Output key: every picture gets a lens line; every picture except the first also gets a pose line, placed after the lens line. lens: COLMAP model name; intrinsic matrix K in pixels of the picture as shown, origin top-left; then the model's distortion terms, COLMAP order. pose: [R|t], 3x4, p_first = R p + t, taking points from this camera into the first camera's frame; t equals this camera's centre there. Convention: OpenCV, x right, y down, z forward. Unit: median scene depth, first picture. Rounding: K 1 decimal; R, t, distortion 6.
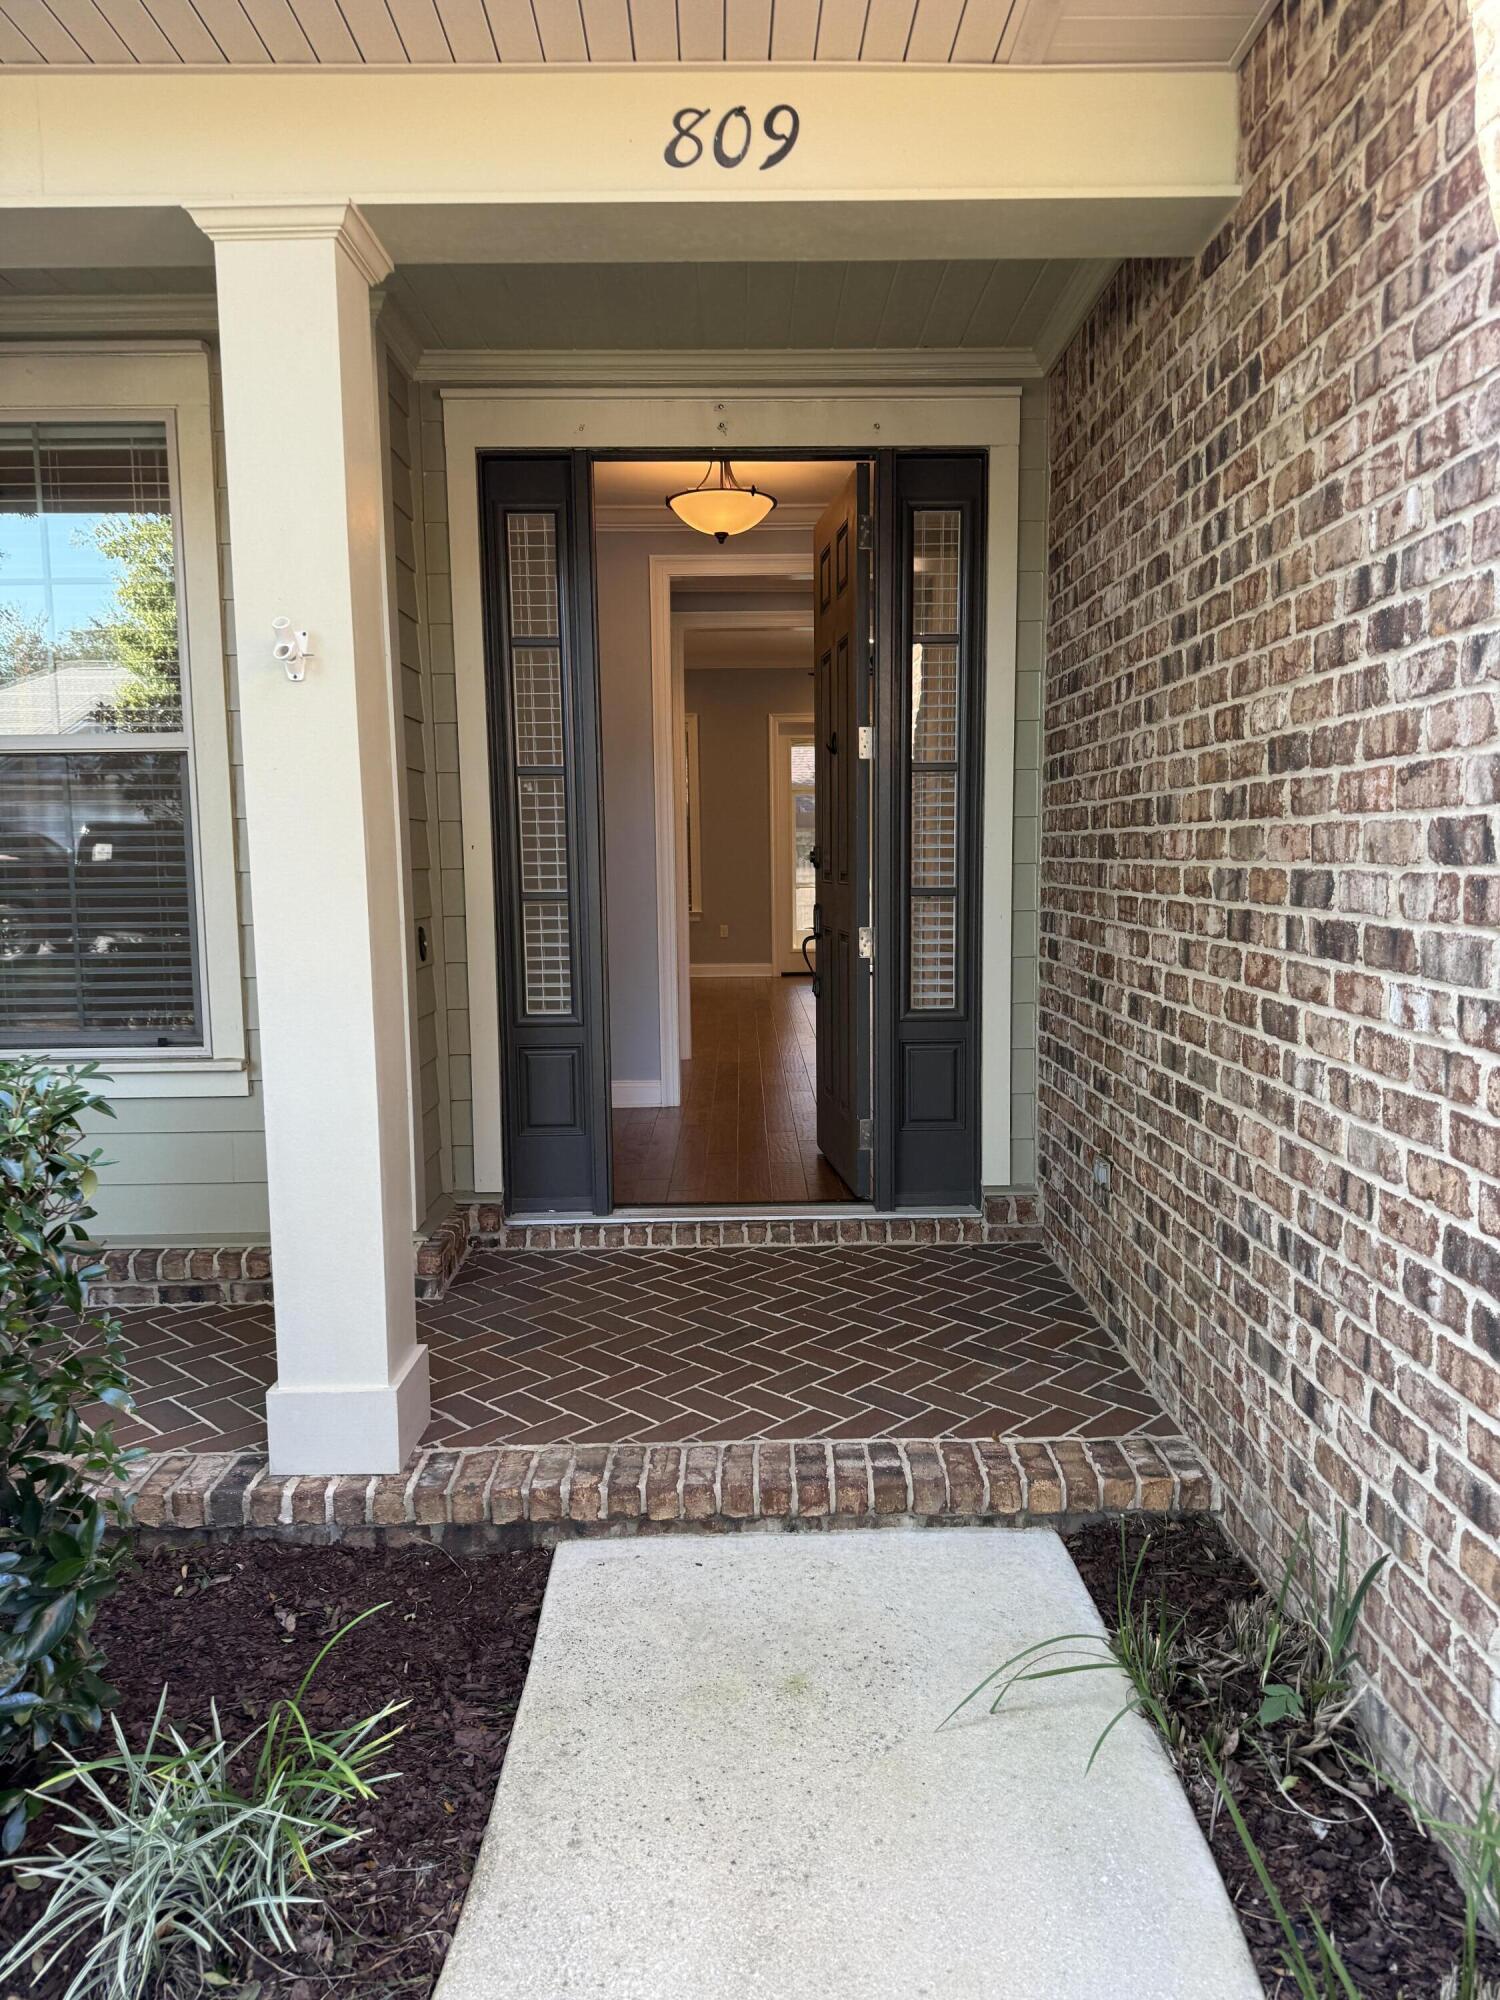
lens RADIAL K [[1408.4, 0, 758.6], [0, 1408.4, 1014.3], [0, 0, 1]] dist [0.069515, -0.093021]
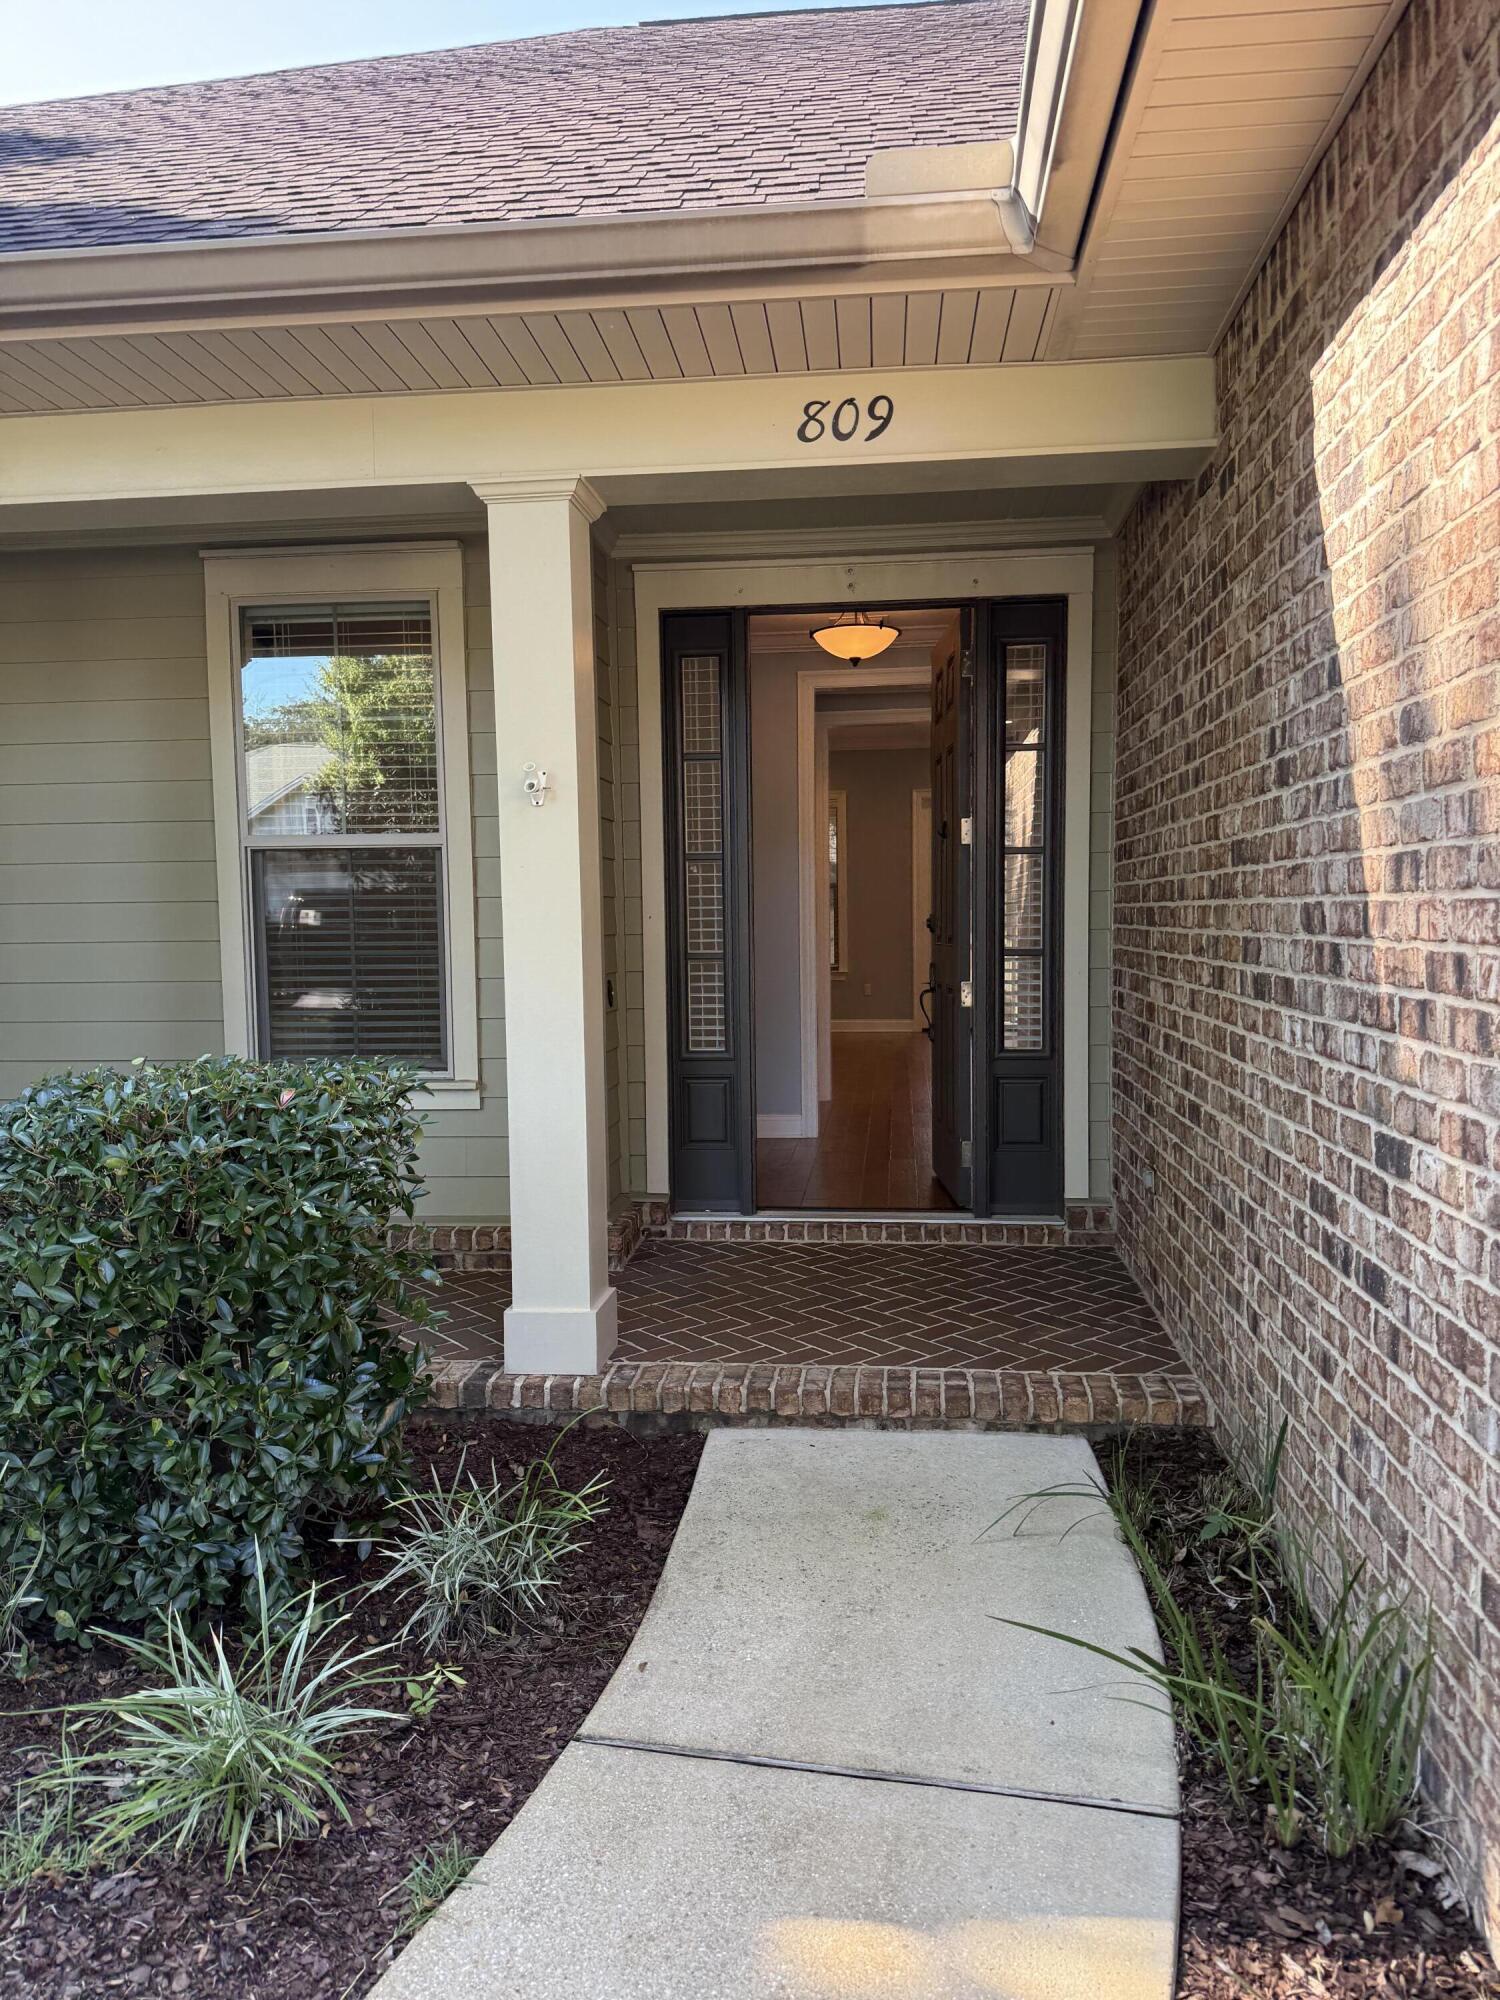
lens RADIAL K [[1408.4, 0, 738.0], [0, 1408.4, 1007.5], [0, 0, 1]] dist [0.069515, -0.093021]
pose [[0.991970, 0.006049, -0.126326, 0.054274], [-0.012222, 0.998766, -0.048142, 0.033534], [0.125879, 0.049300, 0.990820, -0.360507]]
